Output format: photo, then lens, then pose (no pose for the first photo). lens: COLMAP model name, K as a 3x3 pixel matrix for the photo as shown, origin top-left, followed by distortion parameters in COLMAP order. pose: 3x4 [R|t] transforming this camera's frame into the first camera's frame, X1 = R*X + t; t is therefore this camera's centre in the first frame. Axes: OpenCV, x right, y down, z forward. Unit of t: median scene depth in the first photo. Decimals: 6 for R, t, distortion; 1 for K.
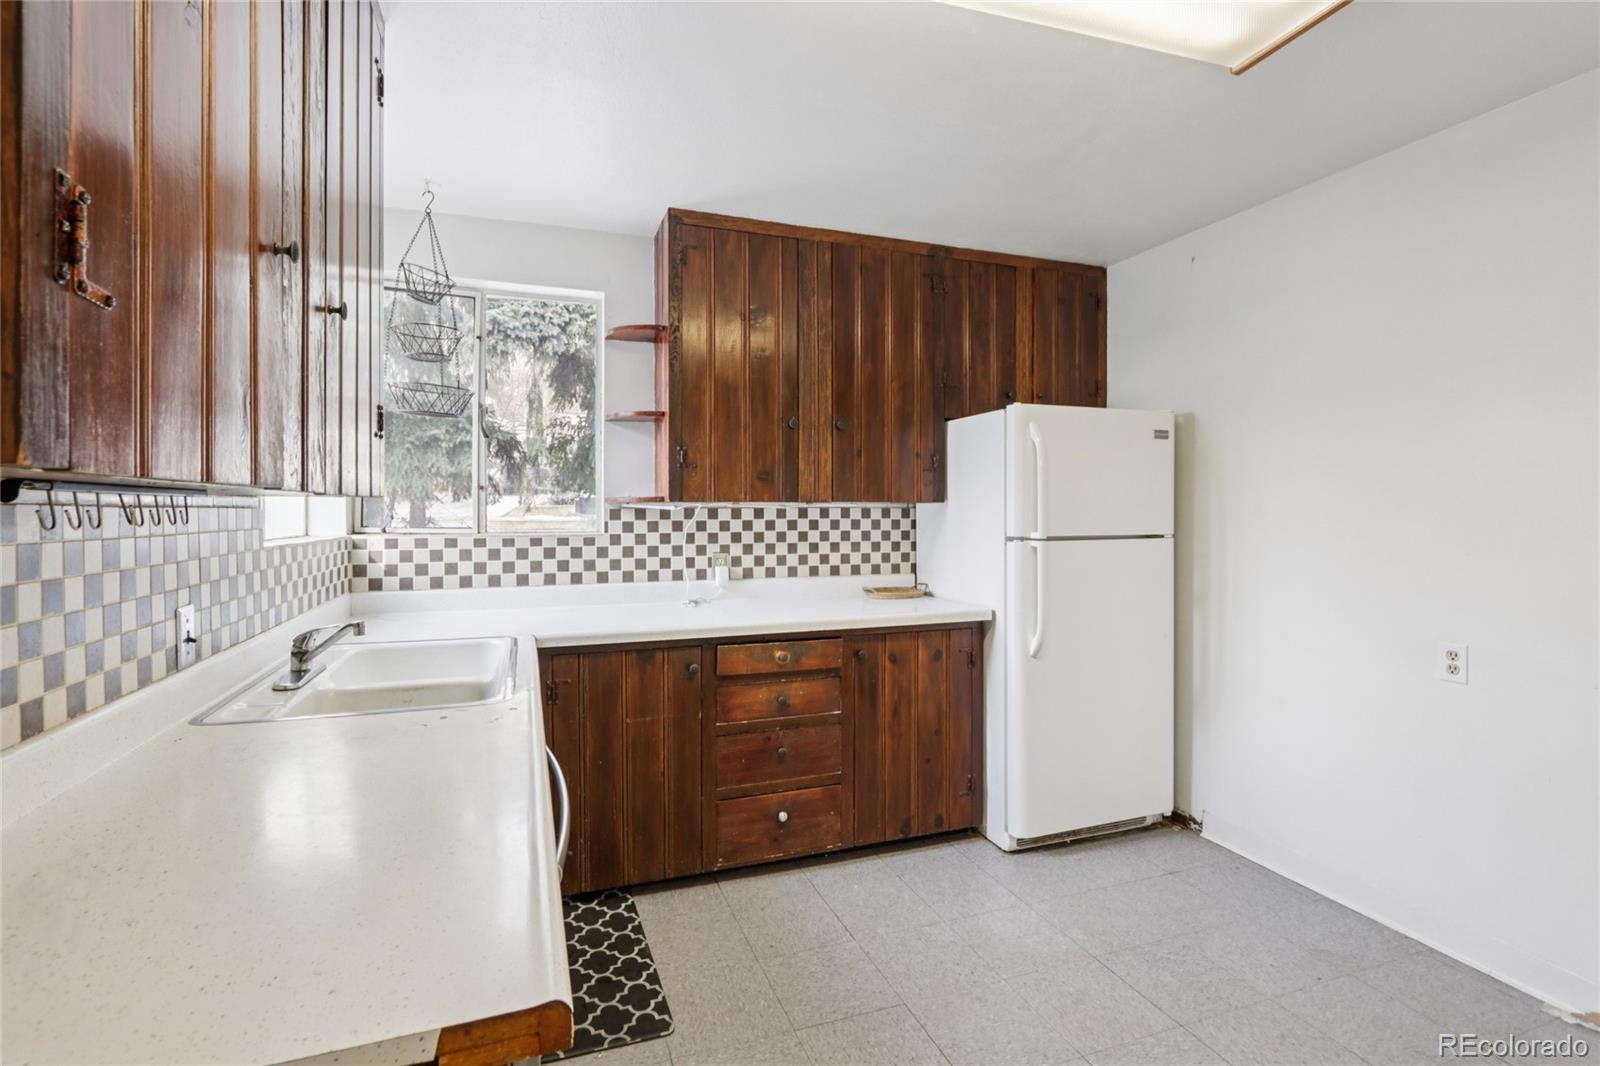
lens RADIAL K [[750.1, 0, 777.4], [0, 750.1, 510.2], [0, 0, 1]] dist [-0.009476, 0.000681]
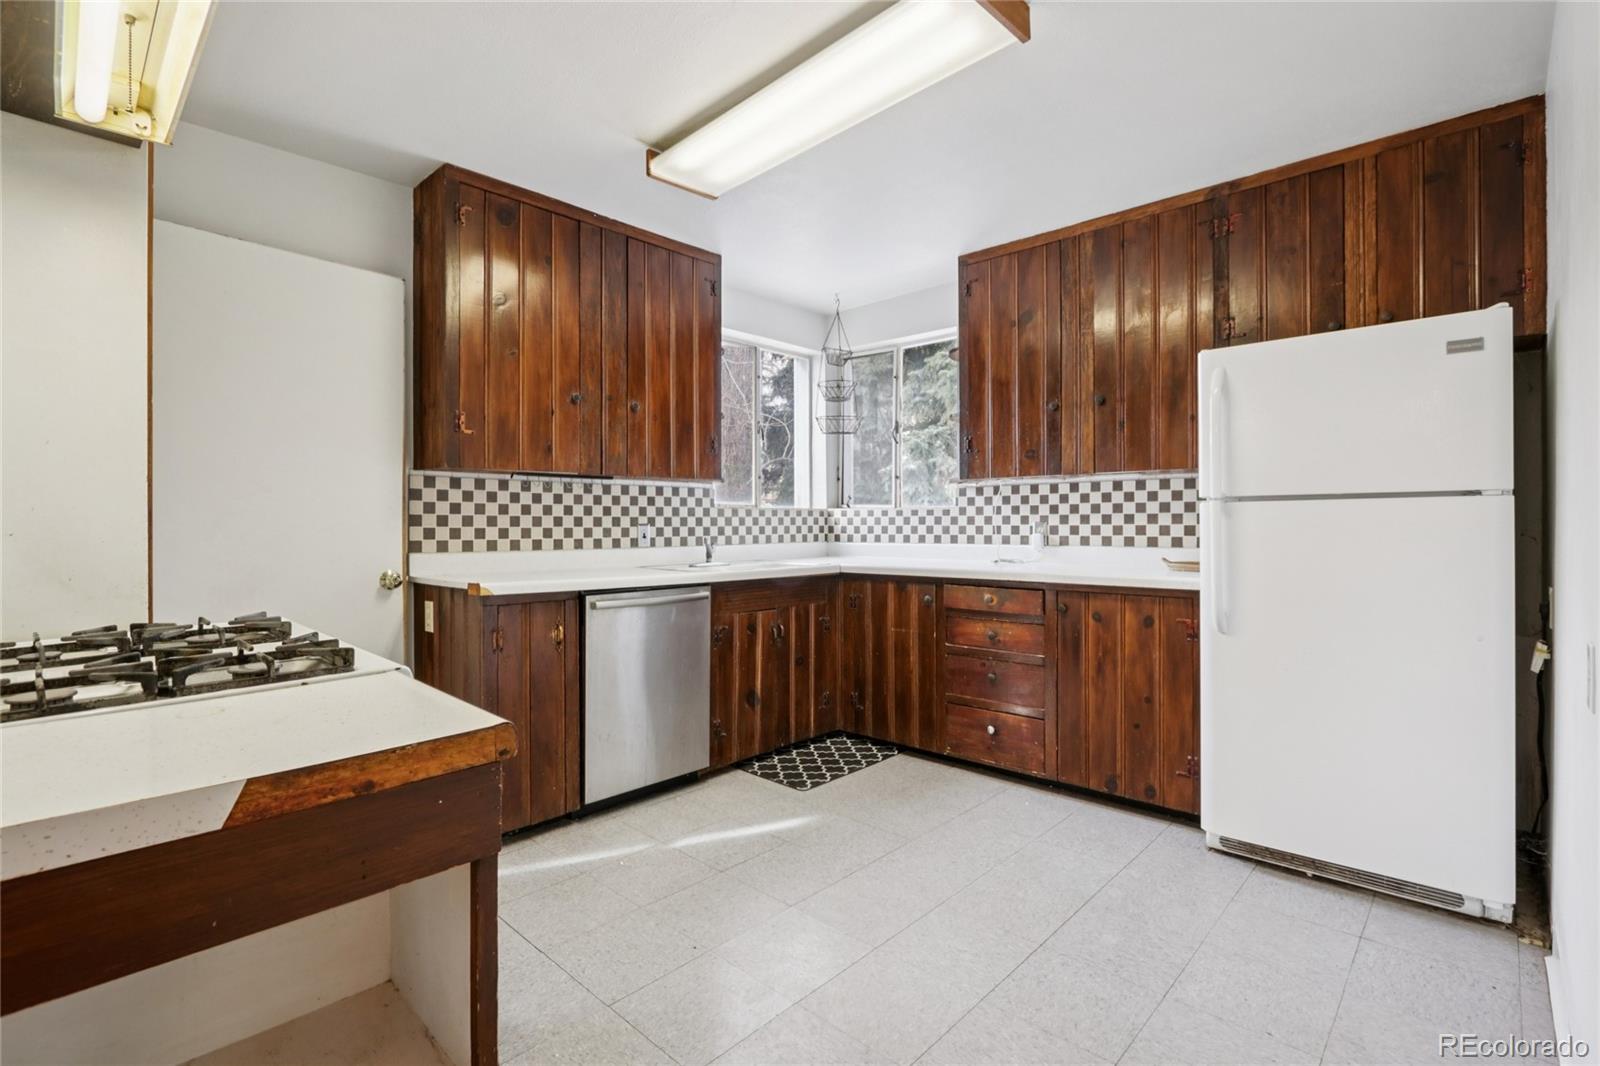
lens RADIAL K [[750.1, 0, 777.4], [0, 750.1, 510.2], [0, 0, 1]] dist [-0.009476, 0.000681]
pose [[0.441462, -0.016806, -0.897123, 0.868996], [0.001598, 0.999838, -0.017944, 0.063965], [0.897279, 0.006488, 0.441417, 0.129647]]
